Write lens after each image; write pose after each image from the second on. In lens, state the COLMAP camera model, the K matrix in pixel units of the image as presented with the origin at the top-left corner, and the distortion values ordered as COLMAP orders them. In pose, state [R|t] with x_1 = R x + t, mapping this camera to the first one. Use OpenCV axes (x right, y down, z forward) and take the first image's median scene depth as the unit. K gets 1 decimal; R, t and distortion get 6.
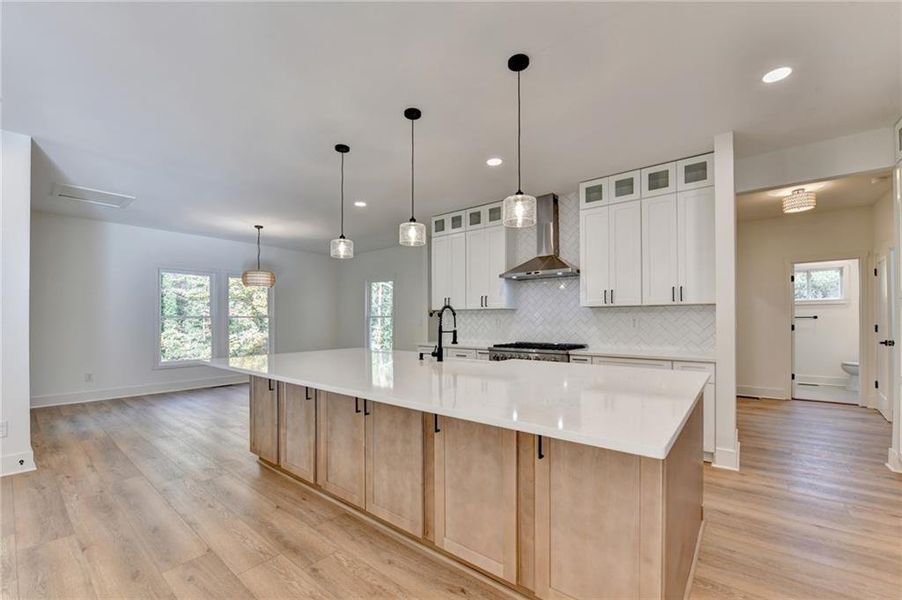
lens RADIAL K [[371.7, 0, 449.9], [0, 371.7, 319.0], [0, 0, 1]] dist [-0.017967, -0.000080]
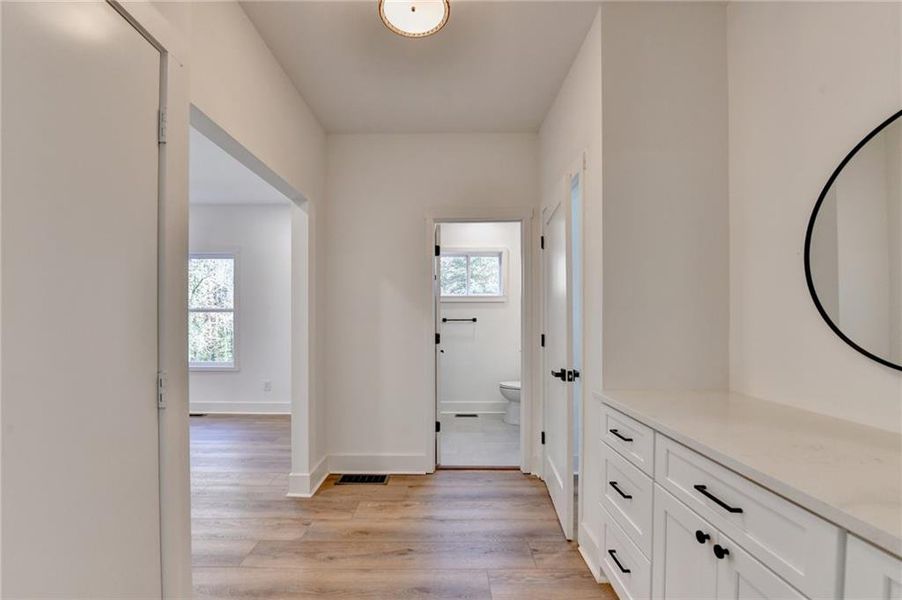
lens RADIAL K [[372.1, 0, 450.9], [0, 372.1, 313.1], [0, 0, 1]] dist [-0.010761, -0.000178]
pose [[0.774478, 0.010440, 0.632515, 1.145297], [-0.000818, 0.999879, -0.015503, -0.014955], [-0.632601, 0.011490, 0.774393, 1.053578]]
